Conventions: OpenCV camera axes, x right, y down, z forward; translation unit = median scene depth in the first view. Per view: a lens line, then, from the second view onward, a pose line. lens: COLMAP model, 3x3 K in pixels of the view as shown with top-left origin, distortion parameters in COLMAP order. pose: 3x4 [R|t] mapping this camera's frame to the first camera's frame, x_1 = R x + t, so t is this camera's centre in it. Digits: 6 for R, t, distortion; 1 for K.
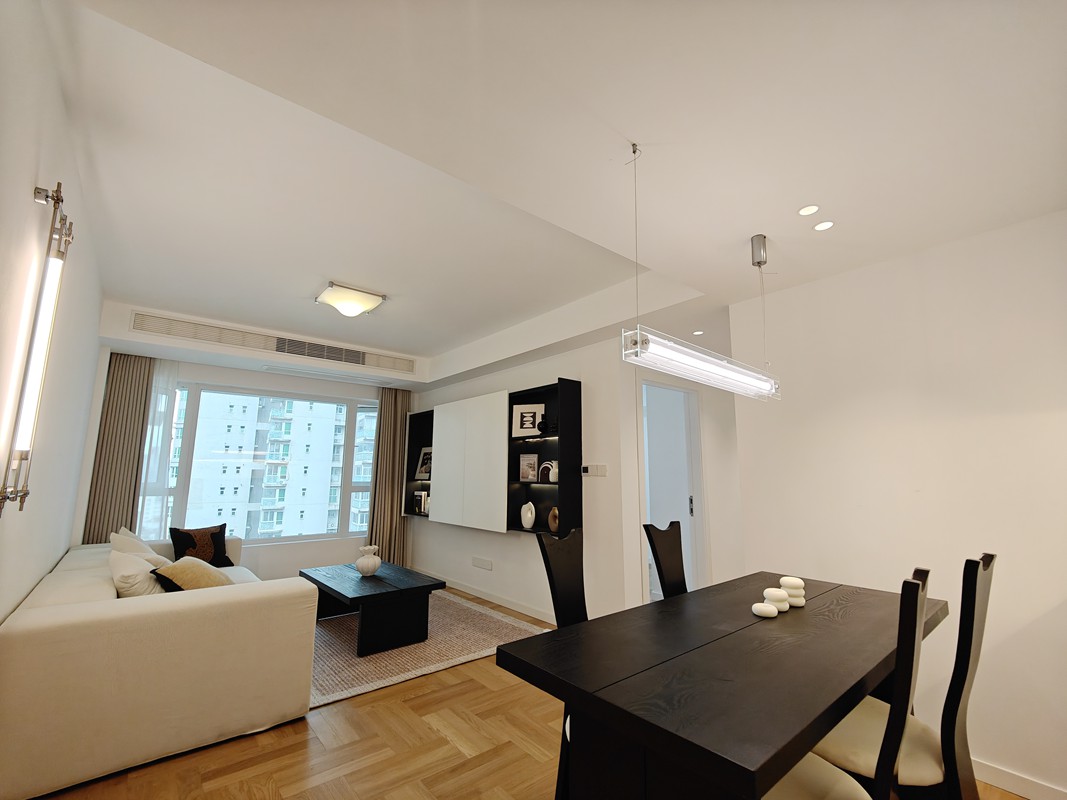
lens RADIAL K [[463.9, 0, 540.7], [0, 463.9, 397.5], [0, 0, 1]] dist [0.007848, -0.005658]
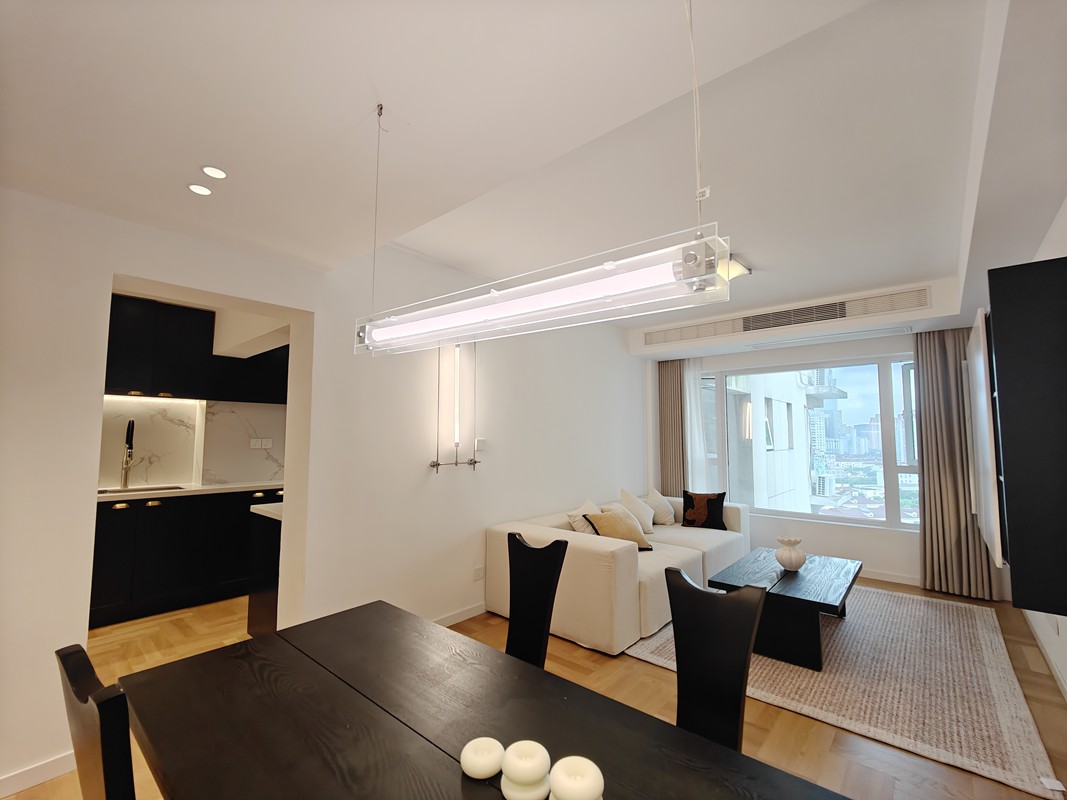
lens RADIAL K [[463.9, 0, 534.8], [0, 463.9, 400.1], [0, 0, 1]] dist [0.007848, -0.005658]
pose [[0.149072, -0.082010, -0.985420, 0.439883], [0.160082, 0.985410, -0.057792, 0.043209], [0.975782, -0.149133, 0.160026, 0.440086]]
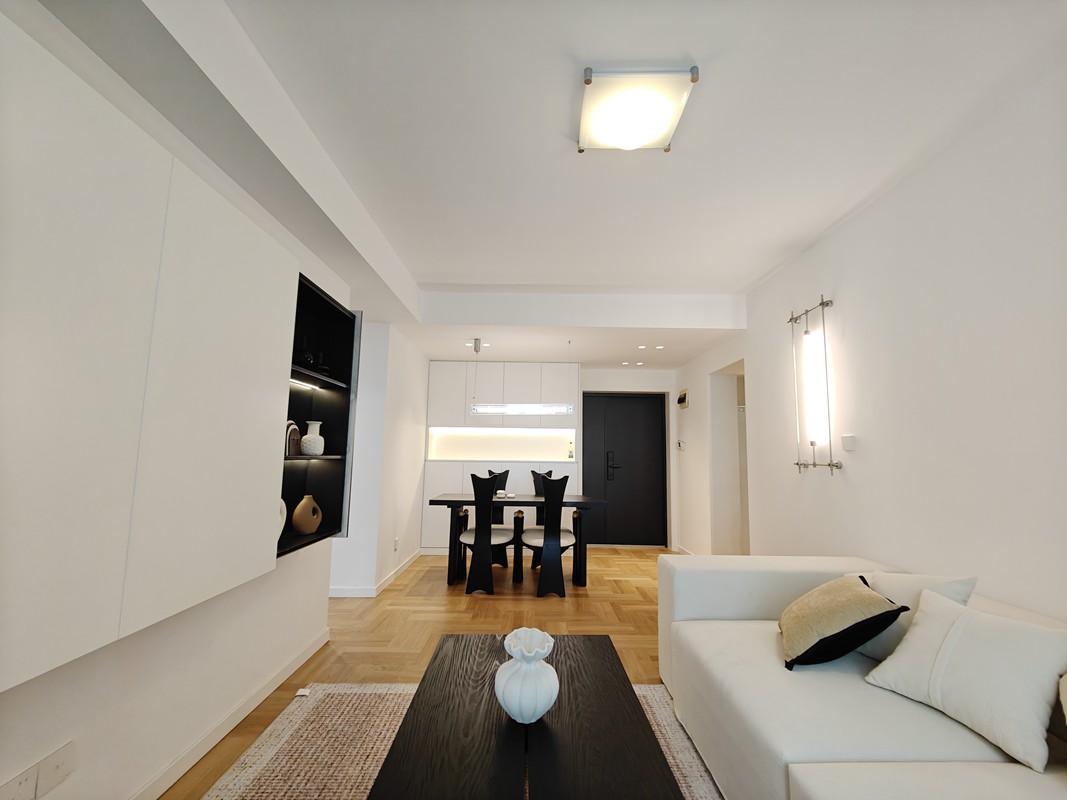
lens RADIAL K [[463.9, 0, 534.4], [0, 463.9, 399.9], [0, 0, 1]] dist [0.007848, -0.005658]
pose [[-0.765537, 0.059066, 0.640675, -0.626925], [-0.124070, 0.963535, -0.237082, 0.228572], [-0.631316, -0.260983, -0.730293, 1.328943]]
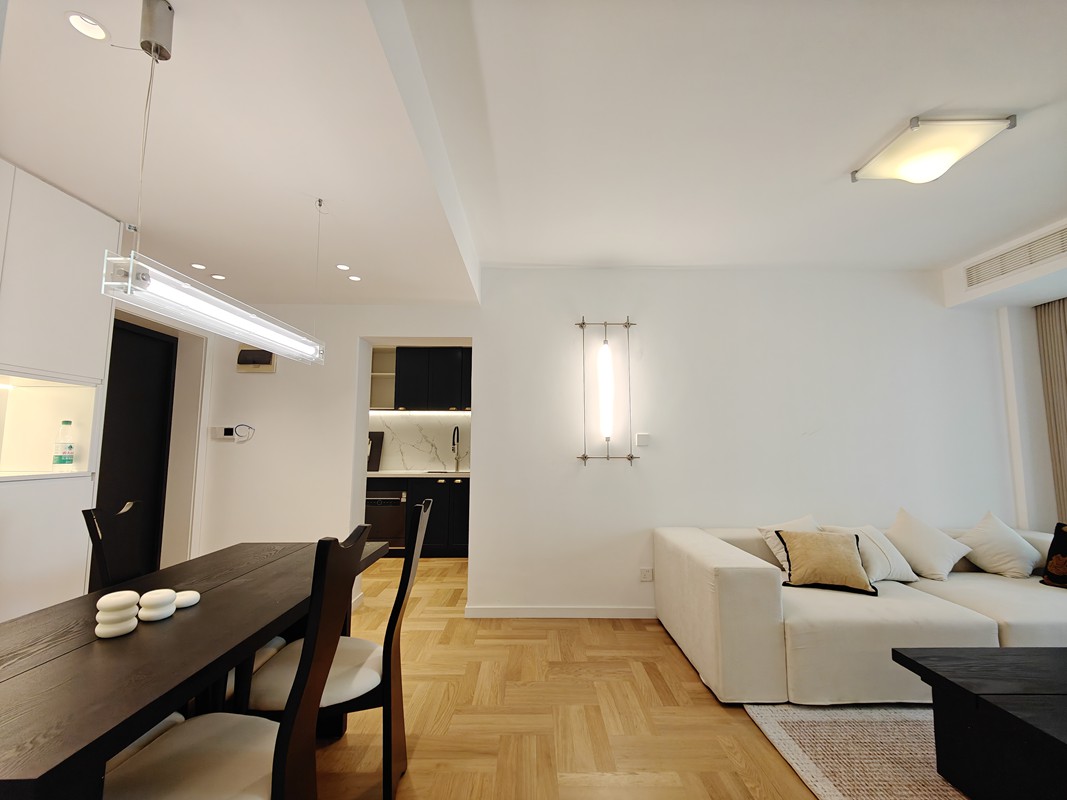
lens RADIAL K [[463.9, 0, 534.0], [0, 463.9, 400.8], [0, 0, 1]] dist [0.007848, -0.005658]
pose [[-0.642715, -0.080698, -0.761843, 0.317439], [0.121010, 0.971259, -0.204968, 0.147961], [0.756488, -0.223927, -0.614478, 0.891973]]
